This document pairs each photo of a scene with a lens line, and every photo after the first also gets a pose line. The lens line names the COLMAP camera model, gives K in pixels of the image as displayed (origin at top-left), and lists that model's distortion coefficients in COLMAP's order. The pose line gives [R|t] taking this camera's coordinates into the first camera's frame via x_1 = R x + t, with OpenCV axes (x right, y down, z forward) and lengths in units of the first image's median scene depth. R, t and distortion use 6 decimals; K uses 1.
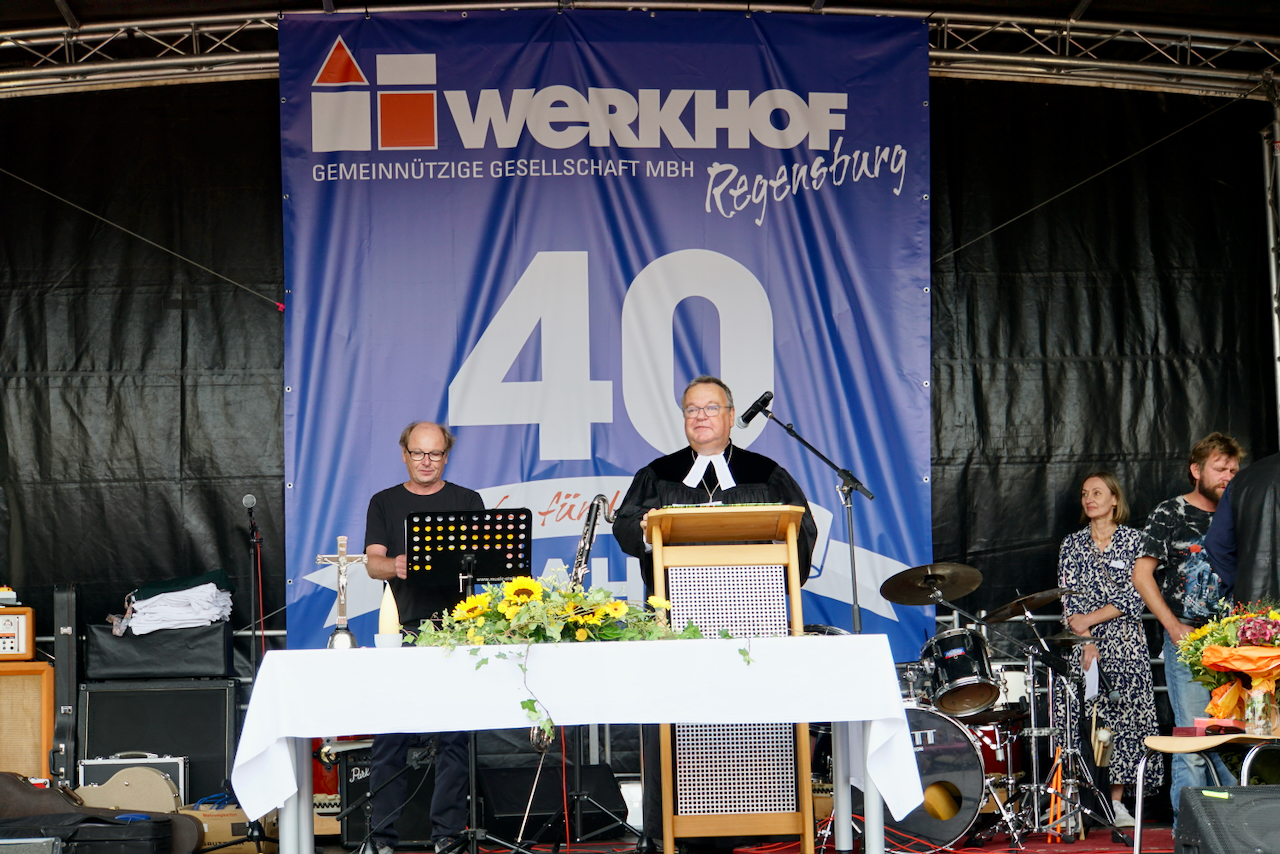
lens RADIAL K [[2857.3, 0, 640.0], [0, 2857.3, 427.0], [0, 0, 1]] dist [0.042650, -0.094807]
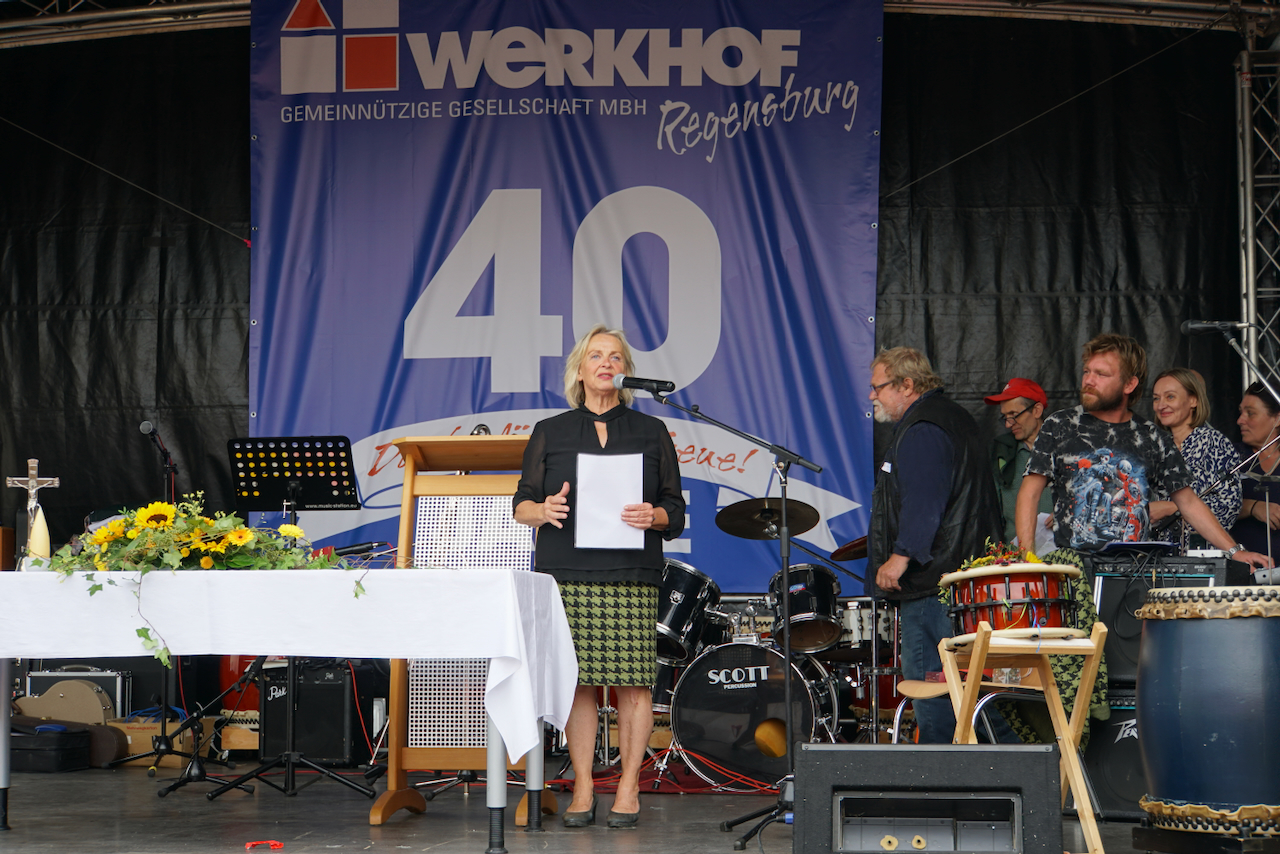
lens RADIAL K [[2525.5, 0, 640.0], [0, 2525.5, 427.0], [0, 0, 1]] dist [0.022663, -0.128697]
pose [[0.984335, 0.010308, -0.176008, 0.176636], [-0.006785, 0.999765, 0.020609, 0.004968], [0.176179, -0.019092, 0.984173, 0.114535]]
